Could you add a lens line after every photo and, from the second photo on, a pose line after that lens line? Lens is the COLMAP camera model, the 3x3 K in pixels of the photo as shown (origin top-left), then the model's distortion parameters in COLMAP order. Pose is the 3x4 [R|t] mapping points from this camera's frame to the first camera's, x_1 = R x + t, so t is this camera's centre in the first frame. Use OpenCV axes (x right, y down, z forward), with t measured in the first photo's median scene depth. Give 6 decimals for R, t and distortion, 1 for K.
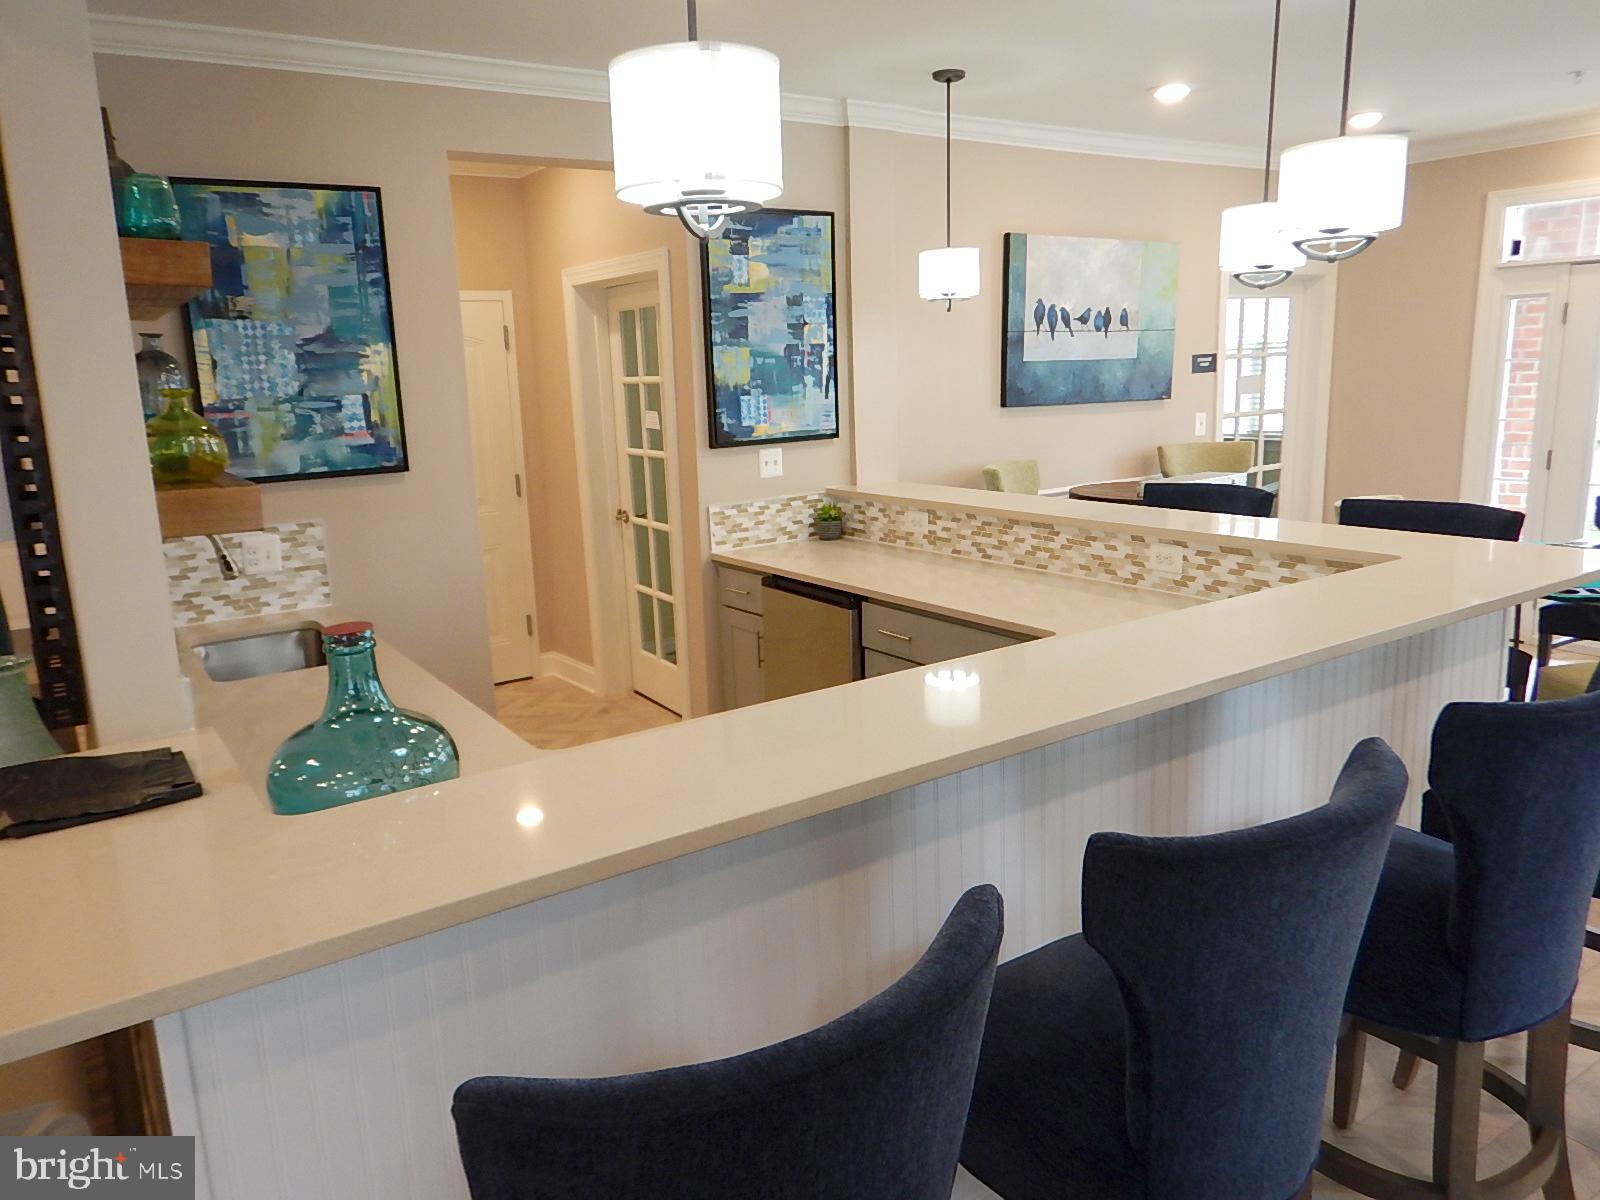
lens RADIAL K [[1148.8, 0, 787.3], [0, 1148.8, 604.8], [0, 0, 1]] dist [0.025536, -0.012020]
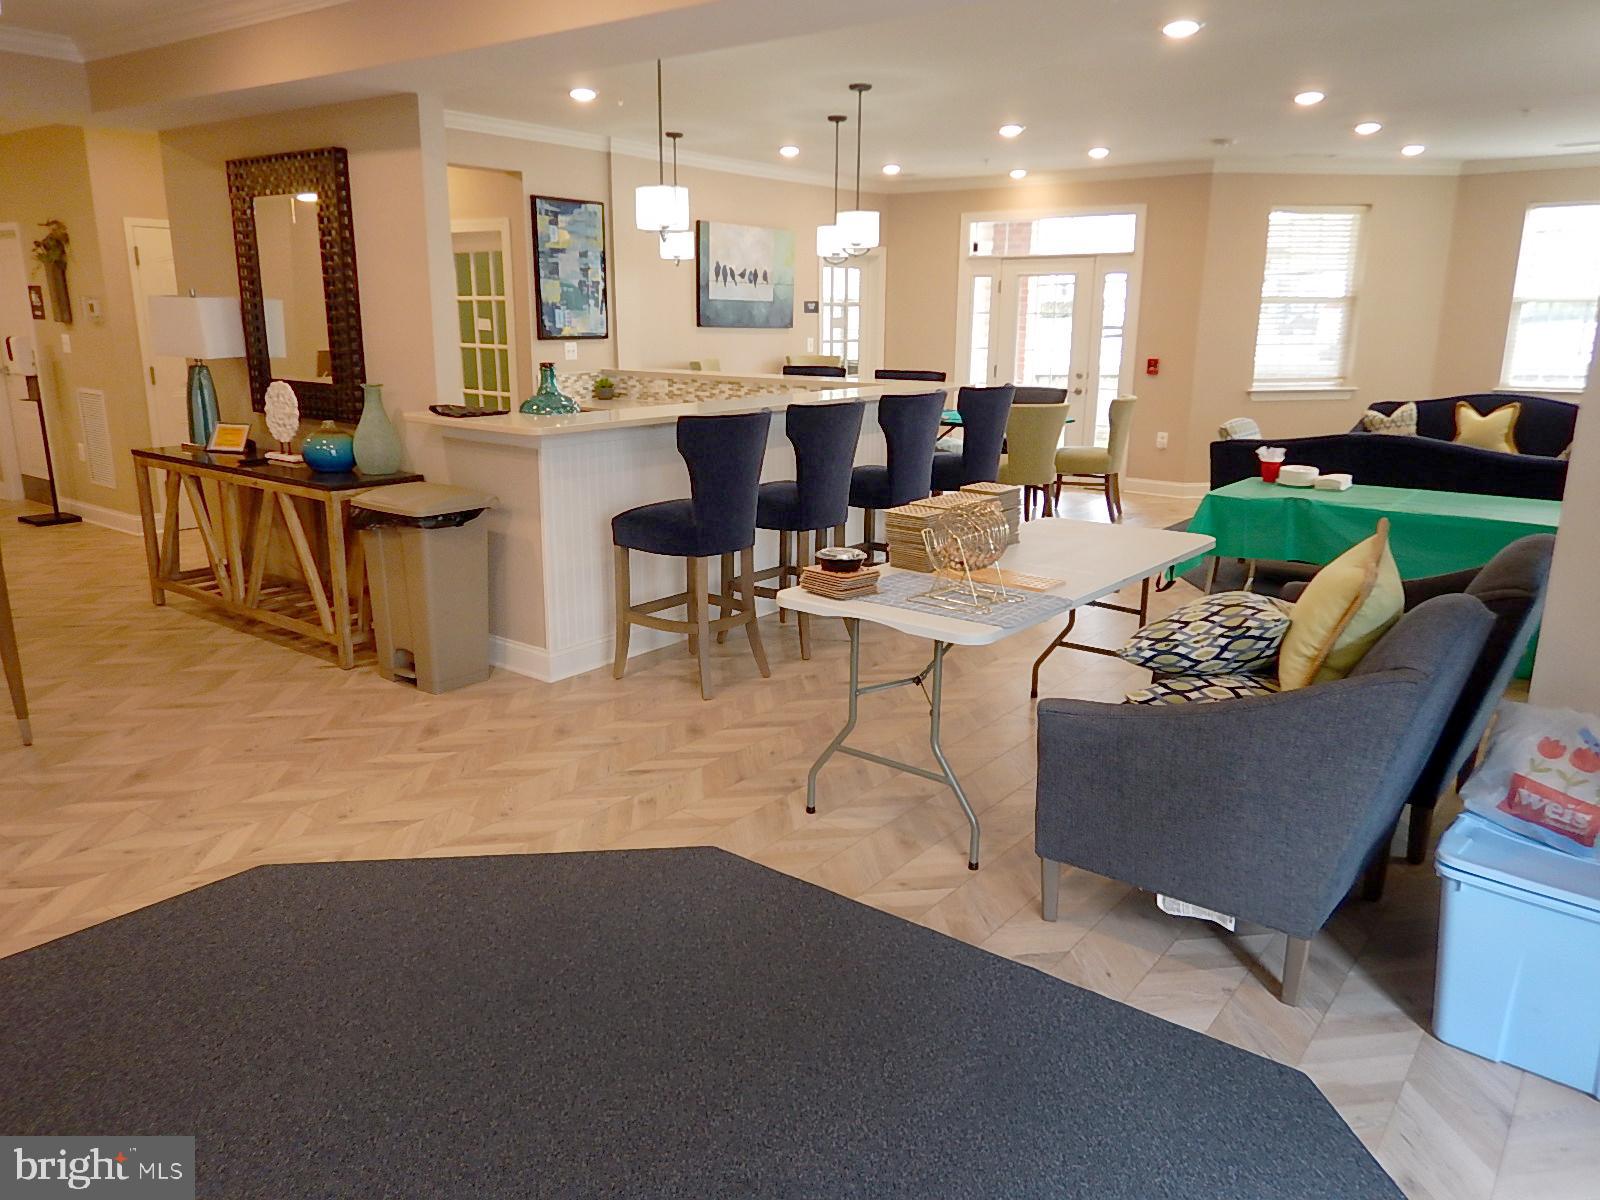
lens RADIAL K [[1148.8, 0, 798.7], [0, 1148.8, 604.7], [0, 0, 1]] dist [0.025536, -0.012020]
pose [[0.945169, -0.040906, 0.324010, -0.226478], [0.029226, 0.998738, 0.040834, 0.163415], [-0.325272, -0.029125, 0.945172, -0.617148]]
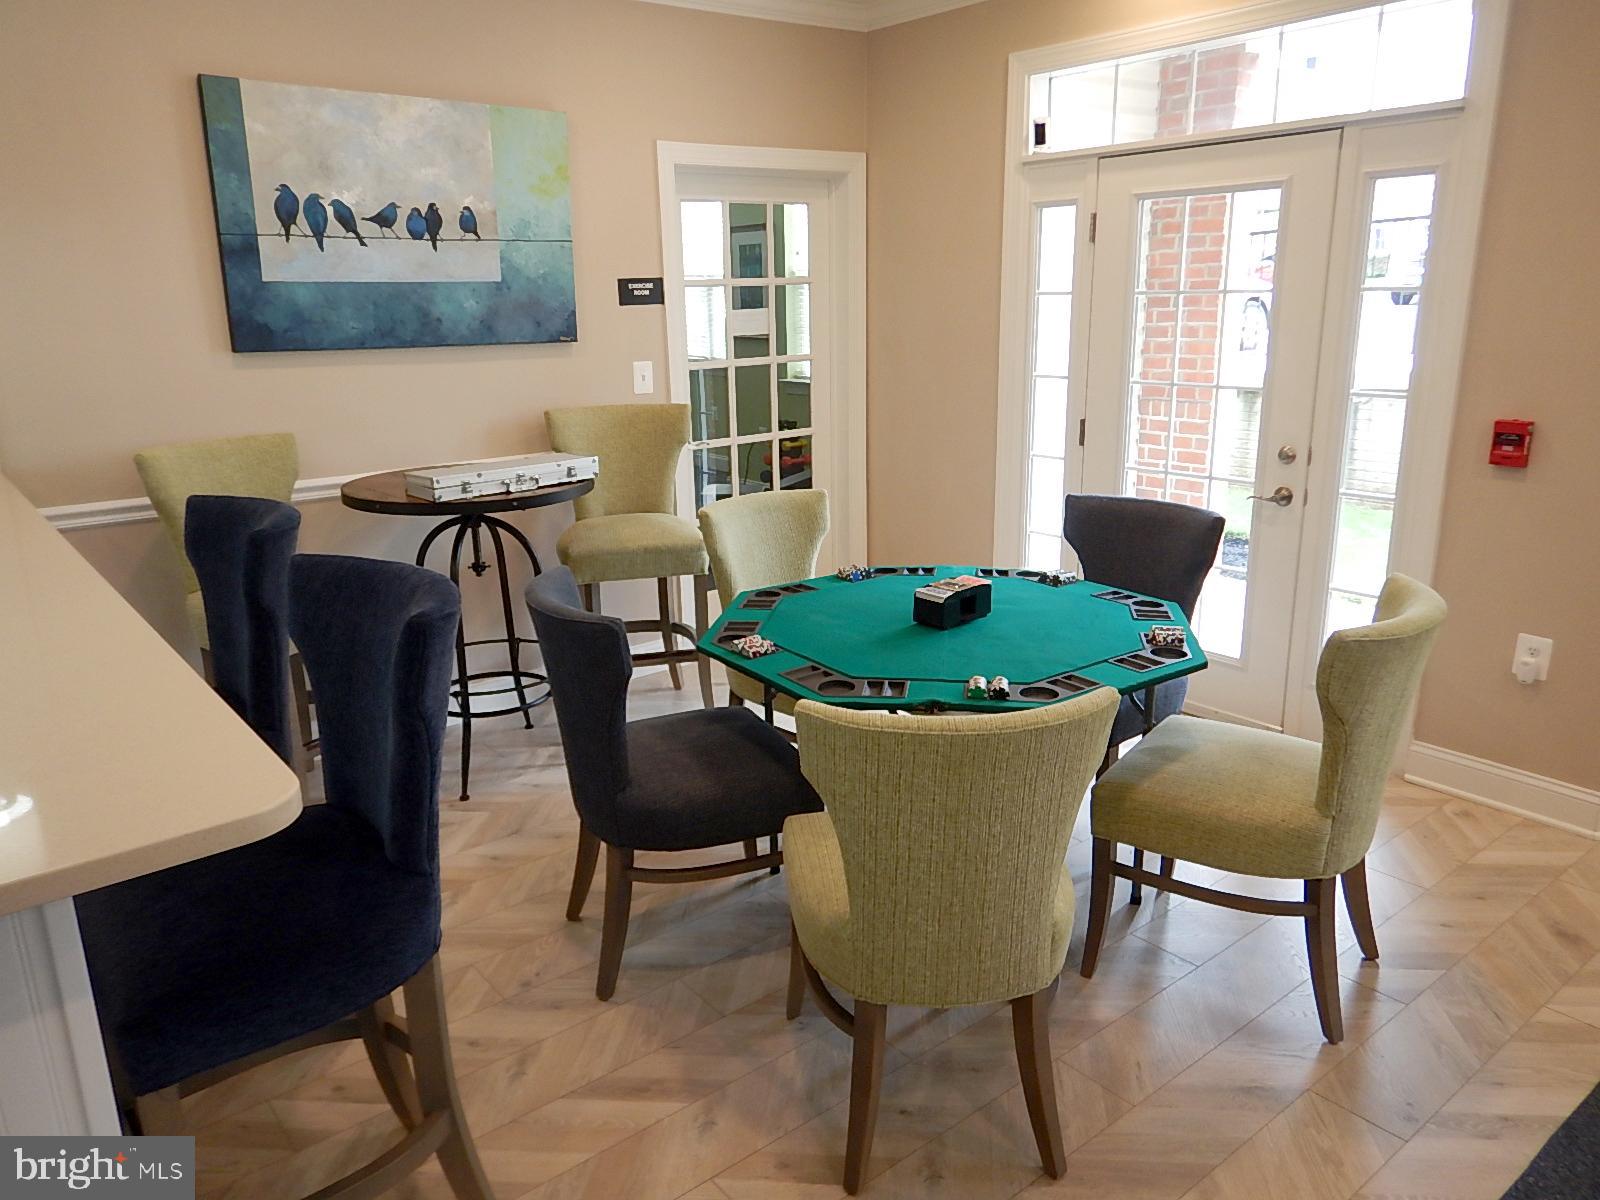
lens RADIAL K [[1148.8, 0, 804.0], [0, 1148.8, 597.8], [0, 0, 1]] dist [0.025536, -0.012020]
pose [[0.995461, -0.012746, 0.094317, 0.445268], [0.007501, 0.998416, 0.055760, -0.067422], [-0.094878, -0.054800, 0.993979, 0.311865]]
